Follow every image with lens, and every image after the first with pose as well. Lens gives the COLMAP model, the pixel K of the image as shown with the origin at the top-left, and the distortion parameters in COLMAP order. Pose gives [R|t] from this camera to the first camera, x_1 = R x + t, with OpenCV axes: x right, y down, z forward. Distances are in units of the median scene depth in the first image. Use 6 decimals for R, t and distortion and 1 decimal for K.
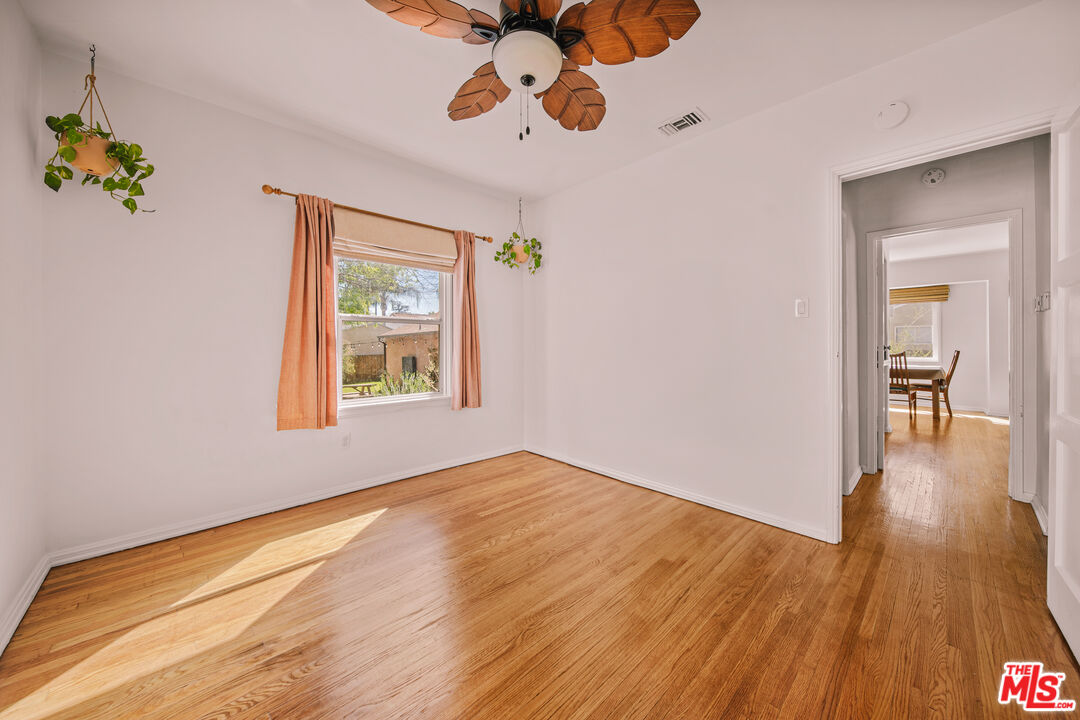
lens RADIAL K [[384.1, 0, 540.5], [0, 384.1, 350.7], [0, 0, 1]] dist [-0.001243, -0.000398]
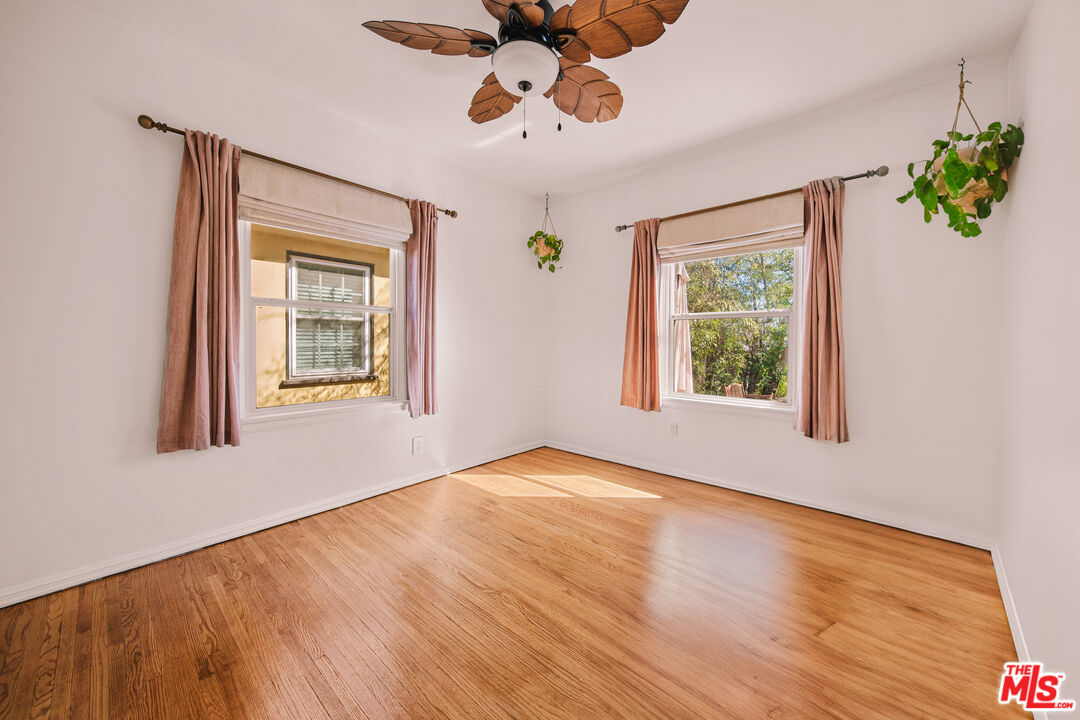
lens RADIAL K [[384.1, 0, 540.5], [0, 384.1, 350.7], [0, 0, 1]] dist [-0.001243, -0.000398]
pose [[0.085441, 0.024129, -0.996051, 0.737766], [-0.020197, 0.999543, 0.022481, -0.009097], [0.996138, 0.018197, 0.085890, 0.690750]]
